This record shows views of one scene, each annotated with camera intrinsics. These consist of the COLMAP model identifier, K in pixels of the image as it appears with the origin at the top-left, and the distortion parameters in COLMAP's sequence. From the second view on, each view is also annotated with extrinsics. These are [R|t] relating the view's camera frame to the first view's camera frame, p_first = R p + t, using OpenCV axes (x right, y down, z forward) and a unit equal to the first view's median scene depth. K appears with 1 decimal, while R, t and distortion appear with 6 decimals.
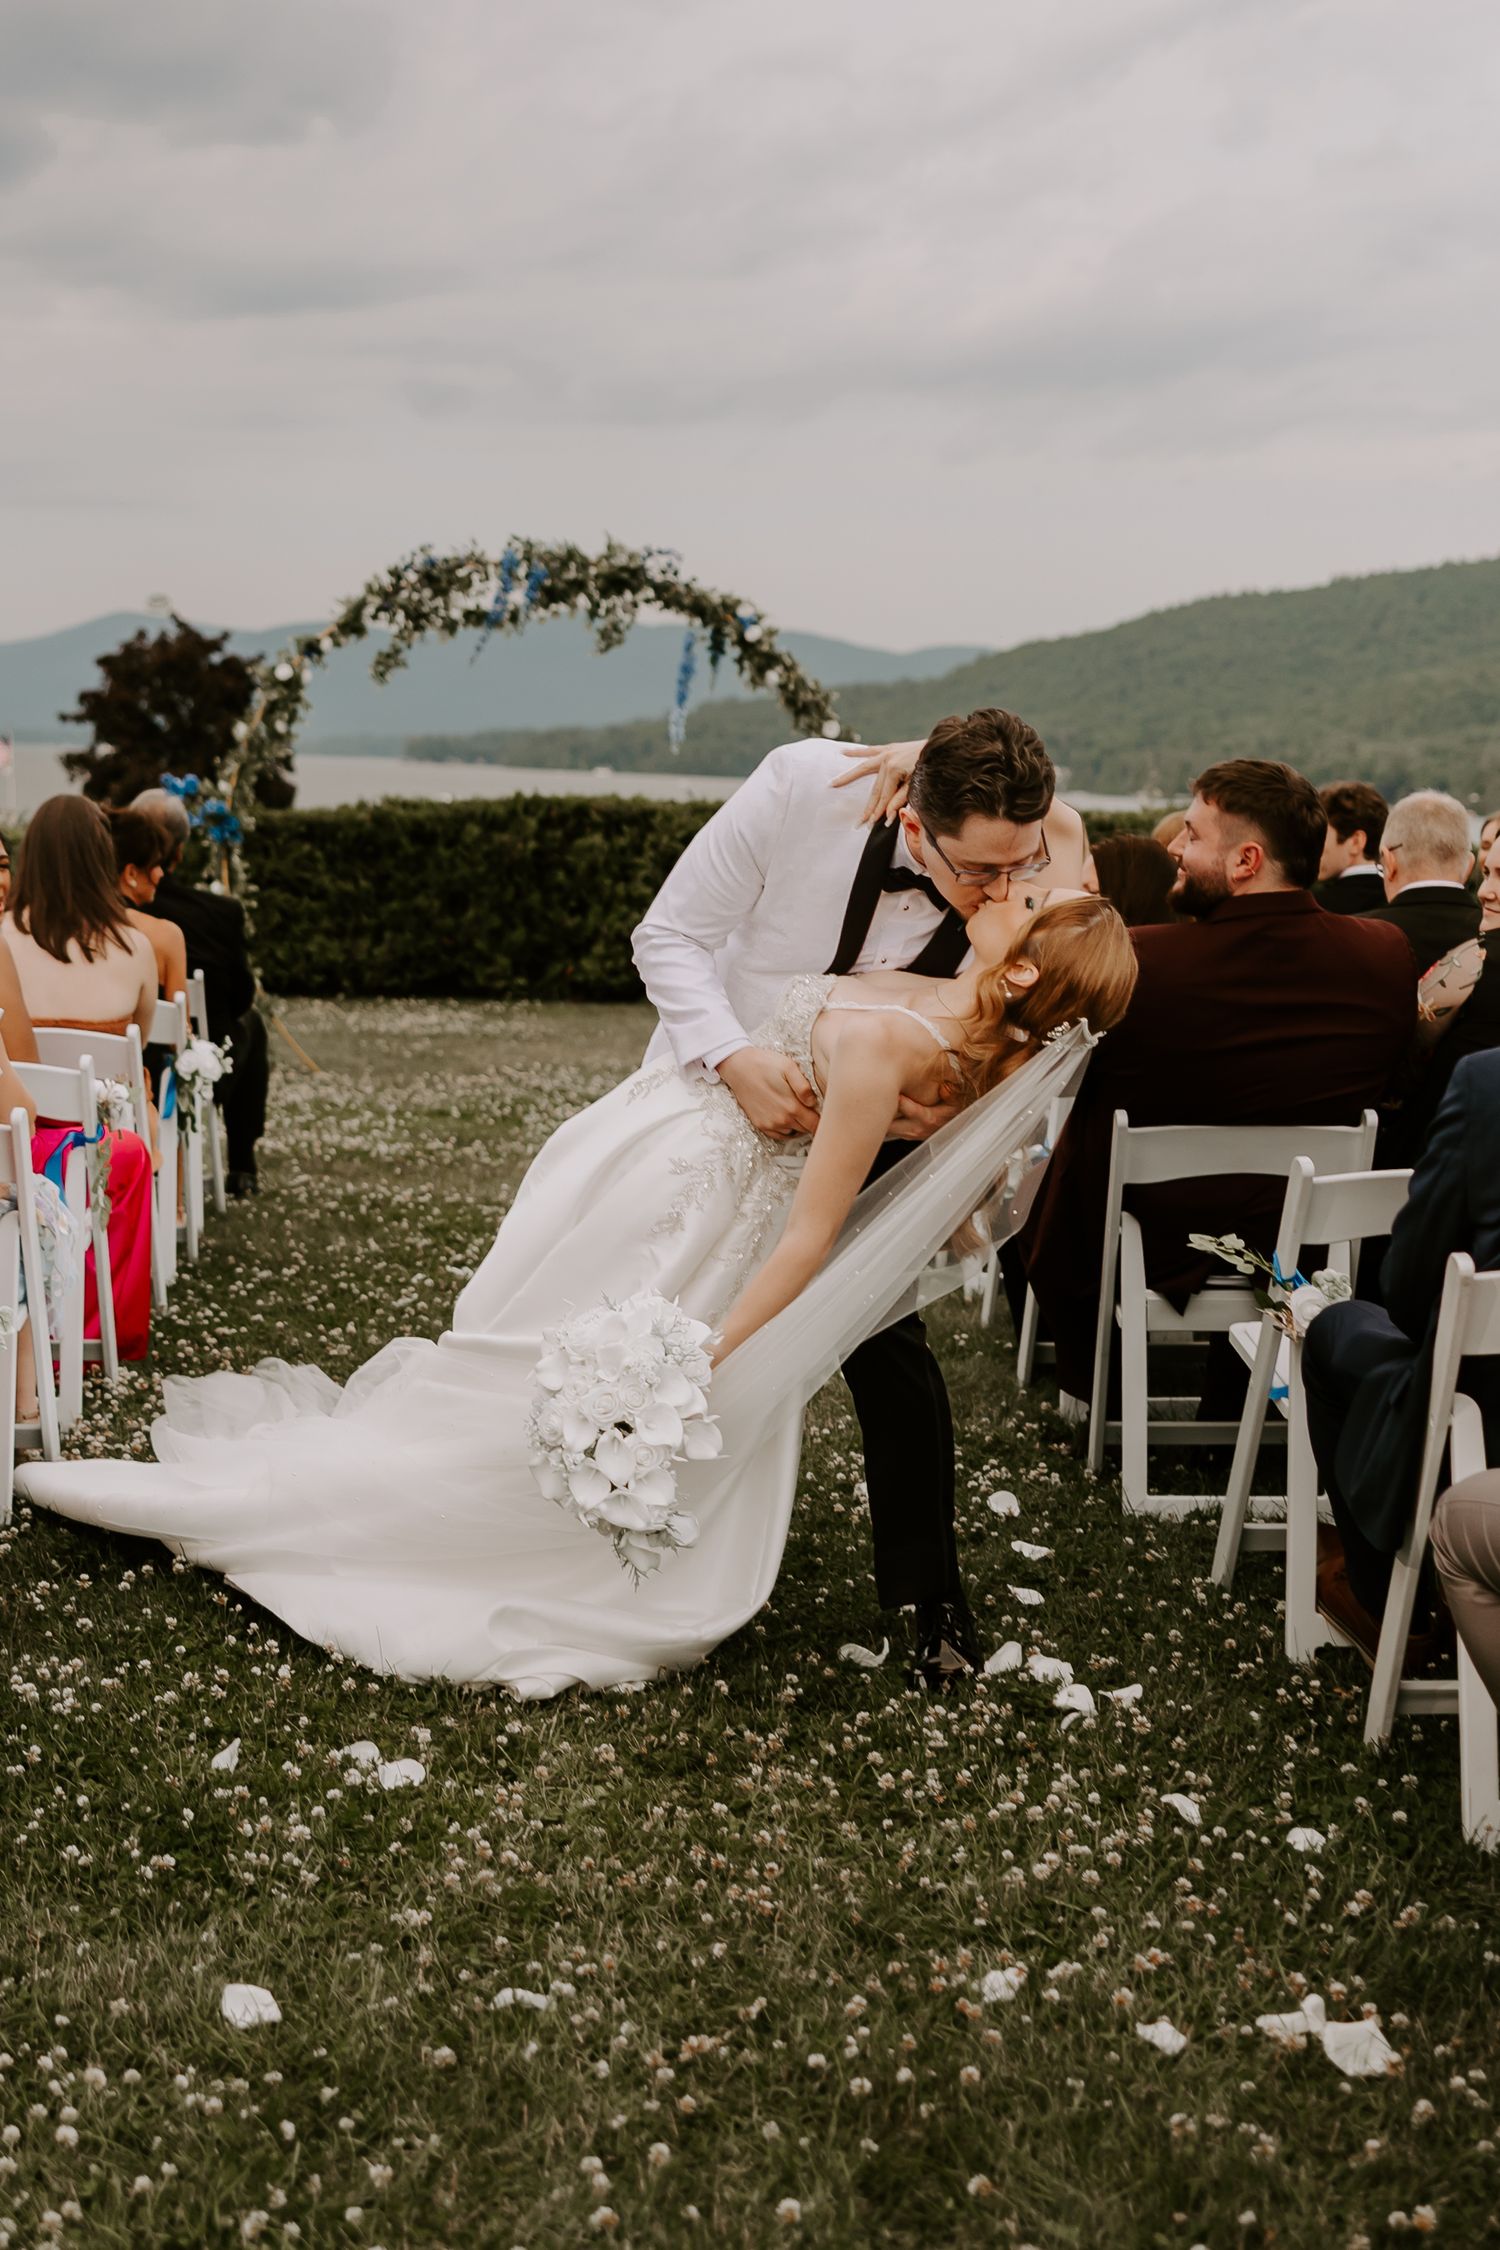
lens RADIAL K [[3305.9, 0, 750.0], [0, 3305.9, 1125.0], [0, 0, 1]] dist [0.037368, 0.001385]
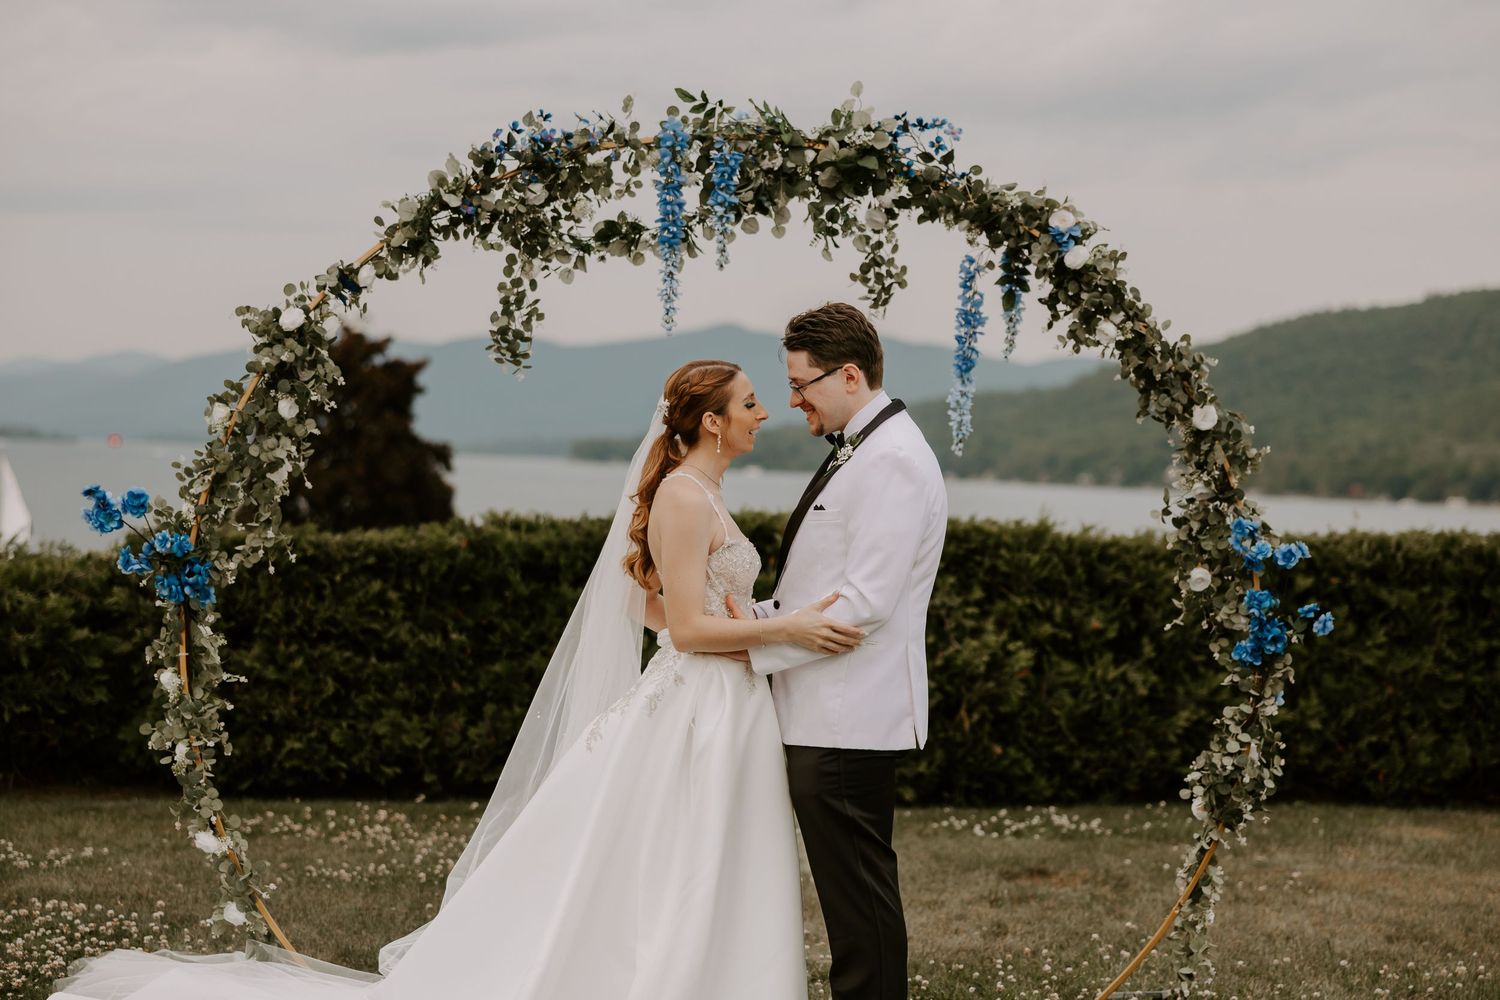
lens RADIAL K [[2683.1, 0, 757.9], [0, 2683.1, 427.6], [0, 0, 1]] dist [0.009808, 0.126365]
pose [[0.999446, 0.002634, -0.033172, -0.040293], [-0.006614, 0.992700, -0.120426, -0.058604], [0.032613, 0.120579, 0.992168, 0.515811]]
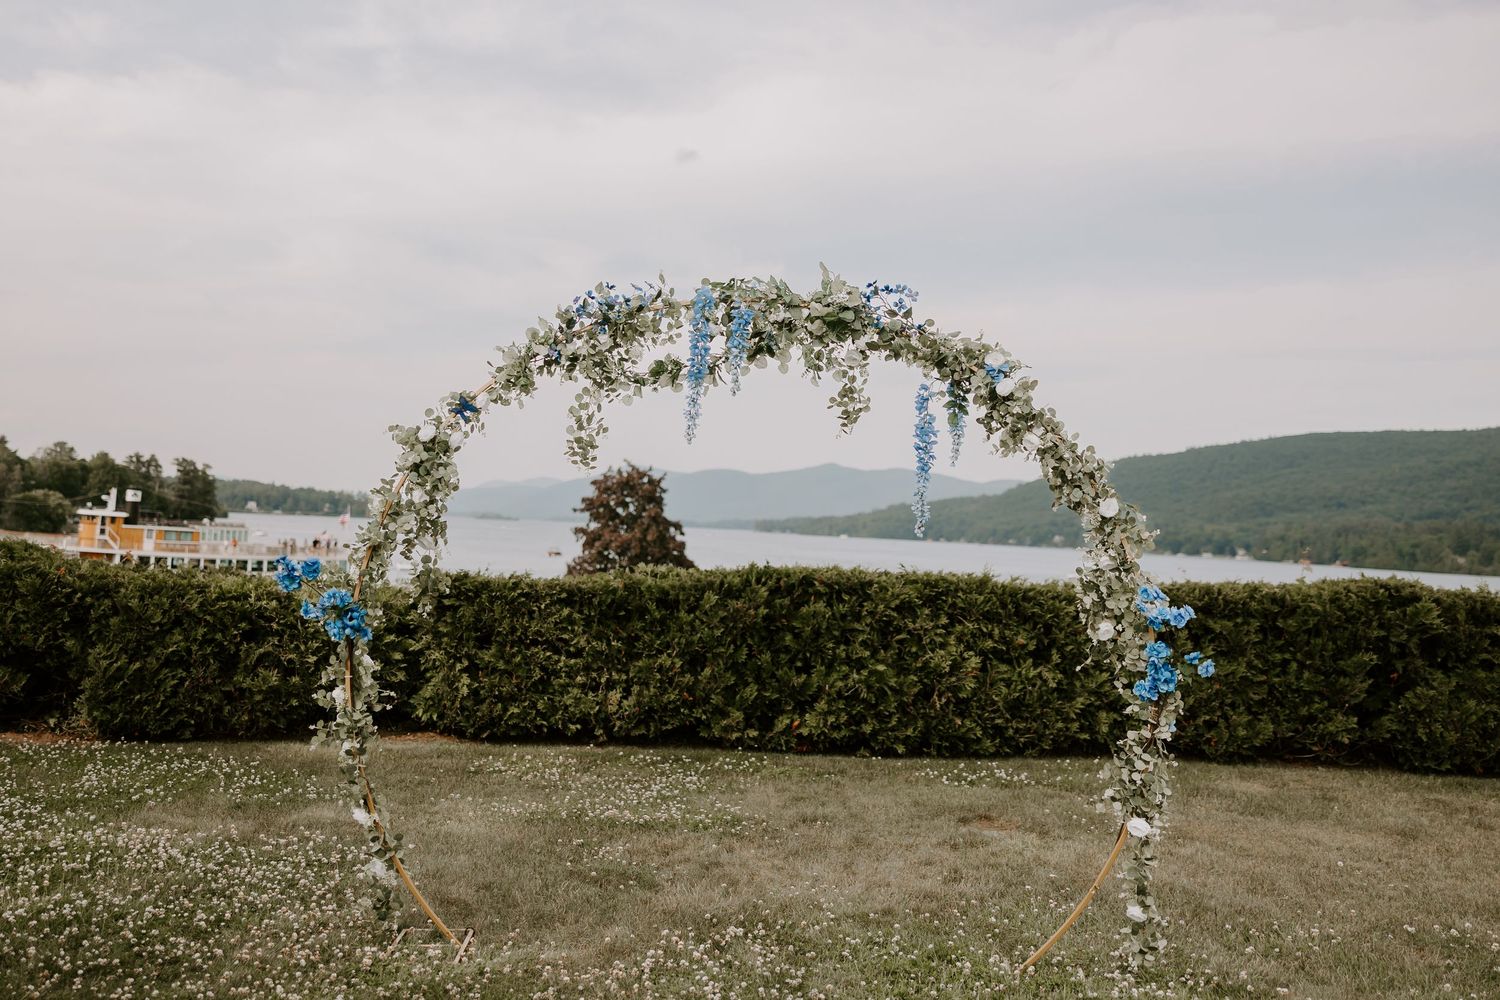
lens RADIAL K [[1233.1, 0, 713.8], [0, 1233.1, 438.2], [0, 0, 1]] dist [0.040428, 0.001673]
pose [[0.989182, -0.002866, -0.146667, -0.024875], [-0.023850, 0.983363, -0.180077, -0.080418], [0.144743, 0.181627, 0.972657, 0.698200]]
